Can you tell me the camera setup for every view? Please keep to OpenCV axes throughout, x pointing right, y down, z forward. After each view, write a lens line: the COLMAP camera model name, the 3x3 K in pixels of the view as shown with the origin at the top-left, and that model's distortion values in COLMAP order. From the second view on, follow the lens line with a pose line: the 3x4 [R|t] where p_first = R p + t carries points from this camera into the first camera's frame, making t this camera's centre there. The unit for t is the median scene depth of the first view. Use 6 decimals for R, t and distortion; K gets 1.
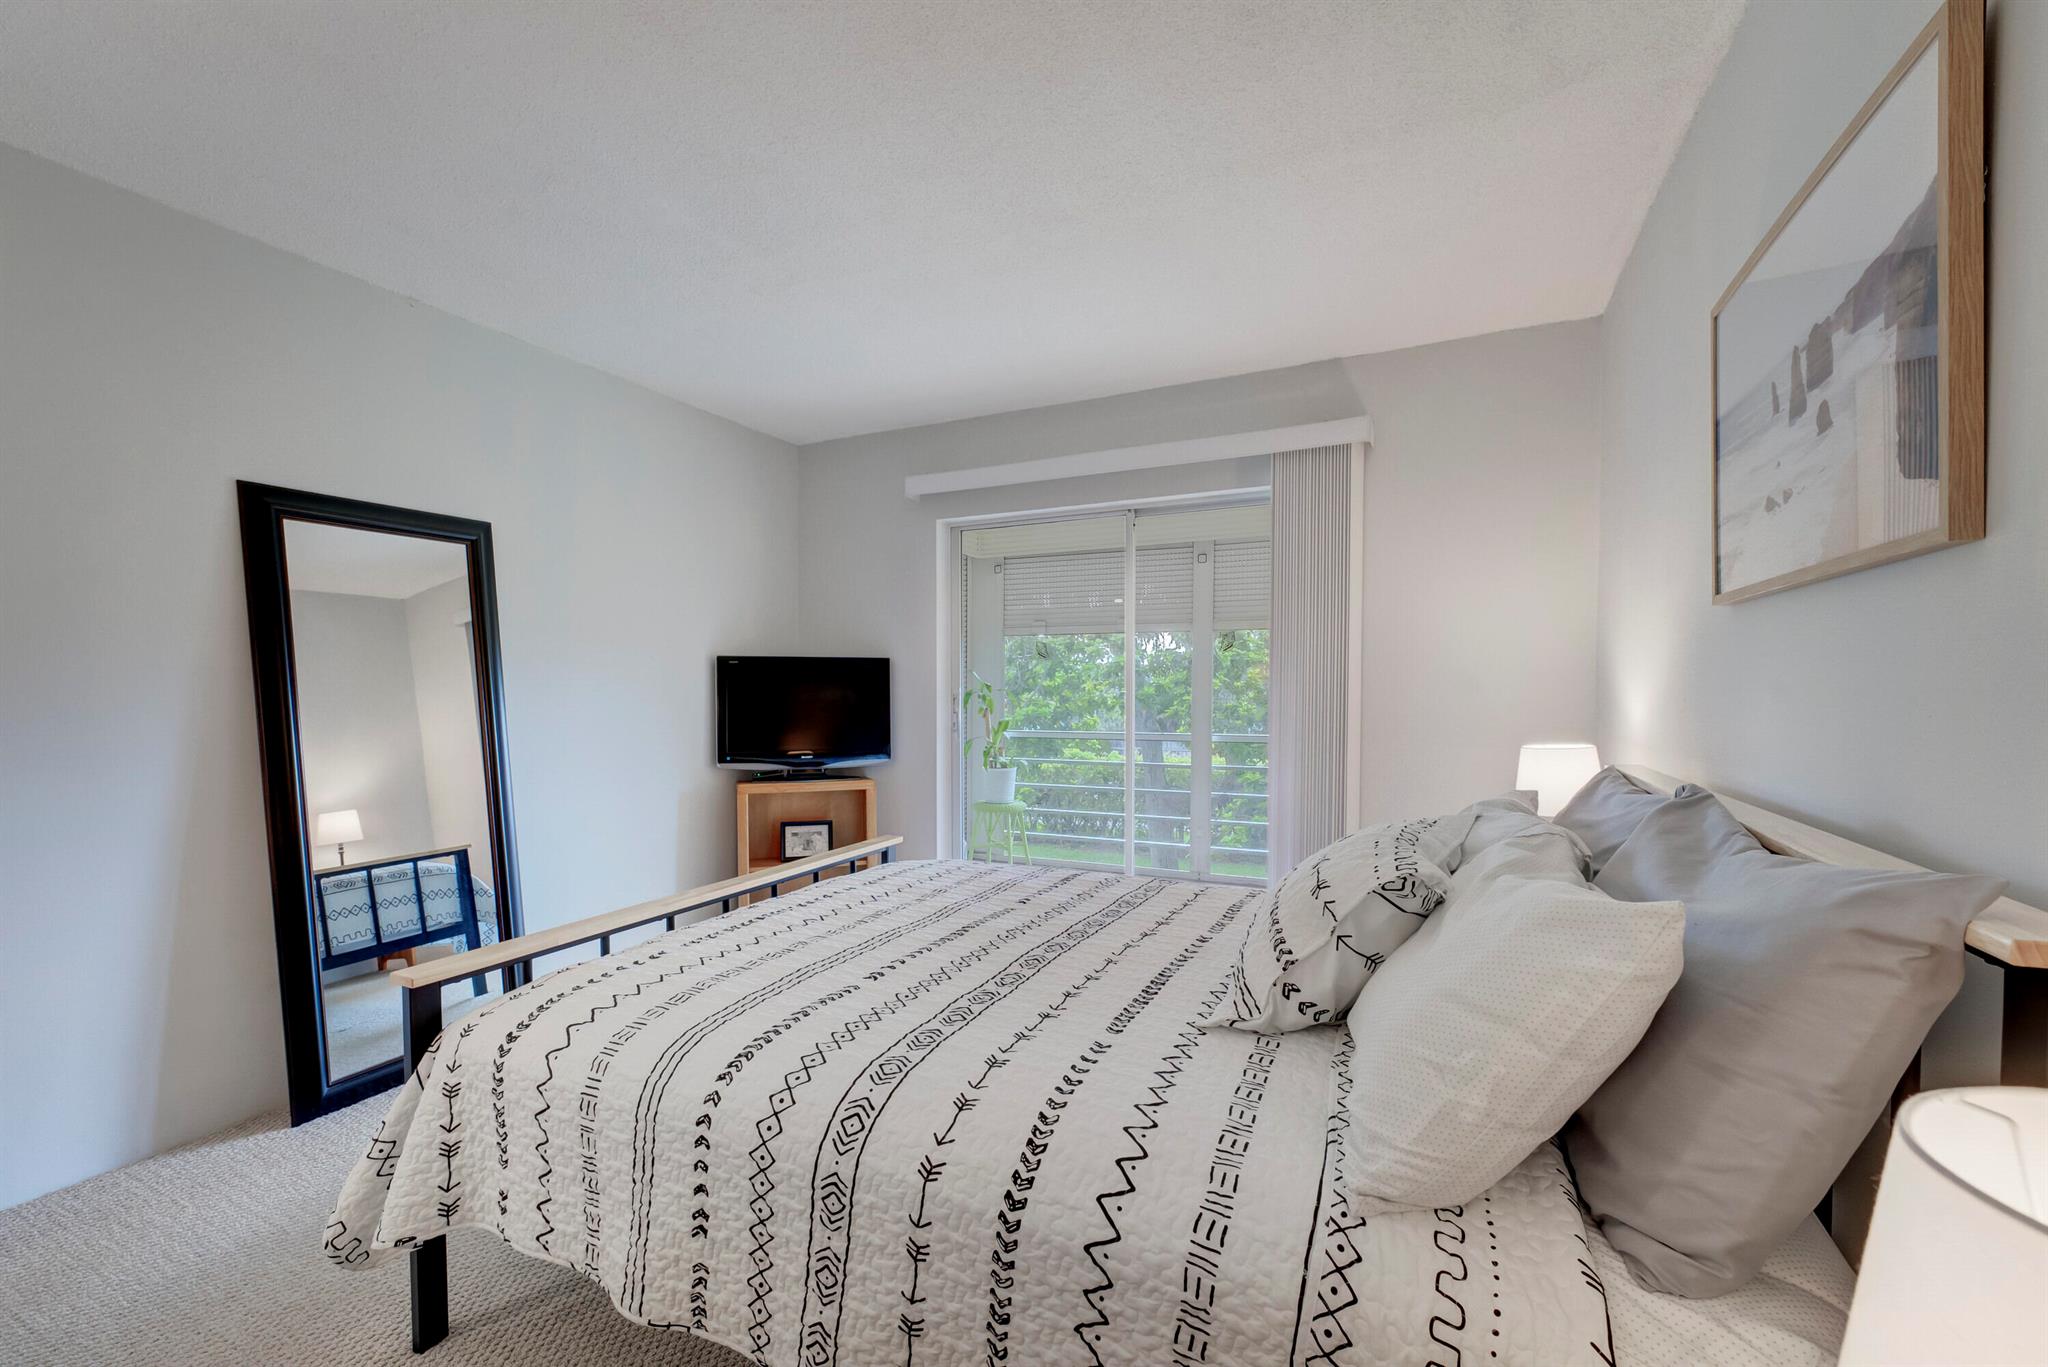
lens RADIAL K [[835.6, 0, 1024.6], [0, 835.6, 718.4], [0, 0, 1]] dist [0.010287, 0.000087]
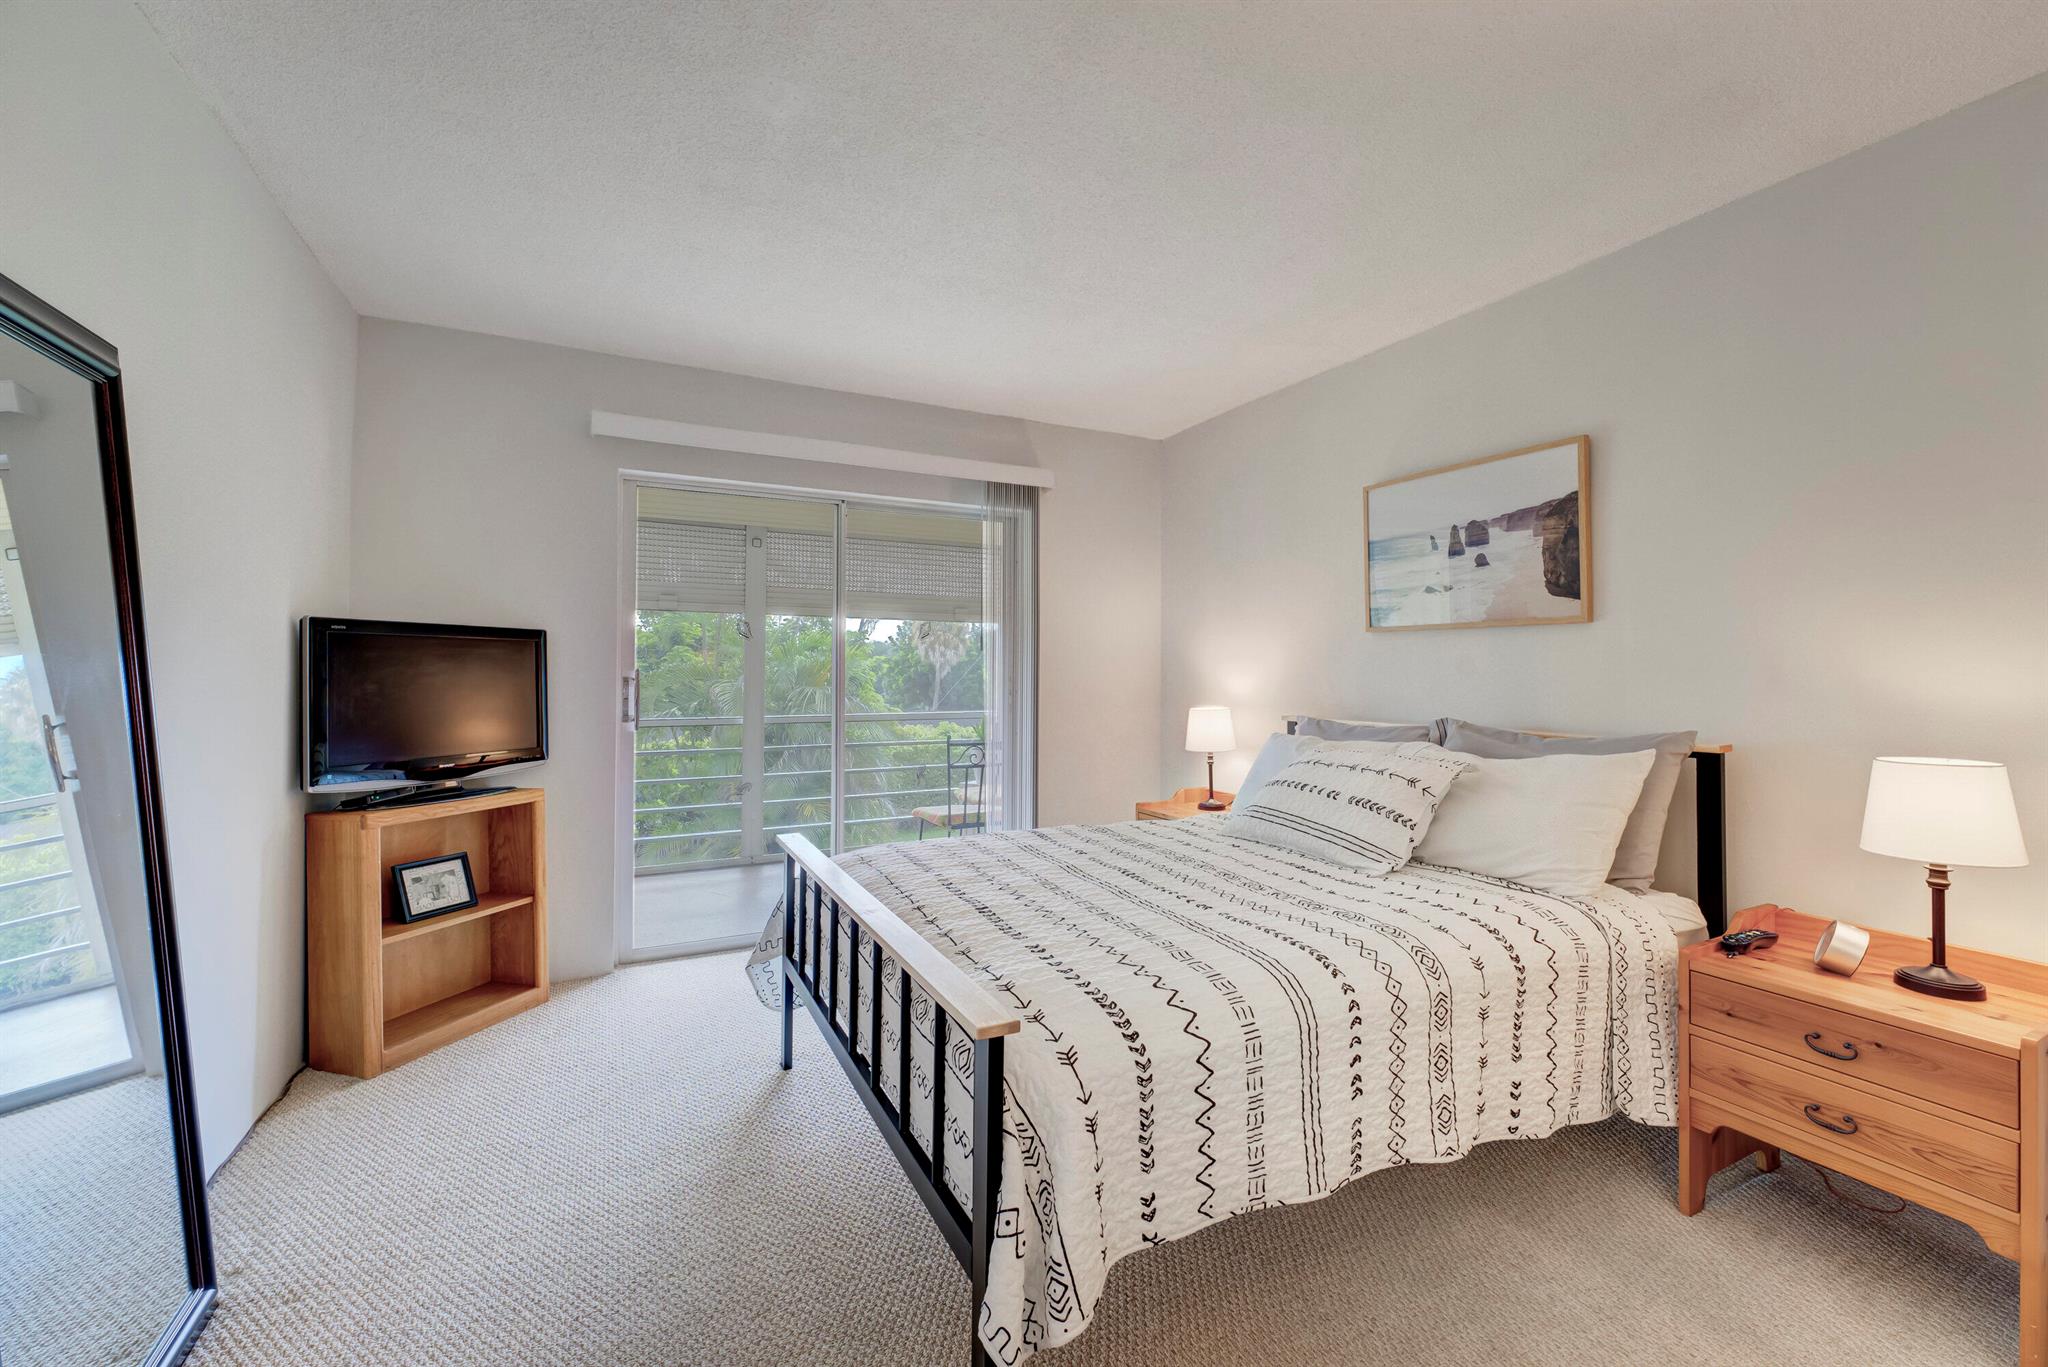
lens RADIAL K [[822.4, 0, 1025.6], [0, 822.4, 678.0], [0, 0, 1]] dist [0.002245, 0.000123]
pose [[0.607467, -0.001914, 0.794343, -1.180461], [0.024032, 0.999584, -0.015970, -0.011370], [-0.793982, 0.028791, 0.607260, 0.430645]]
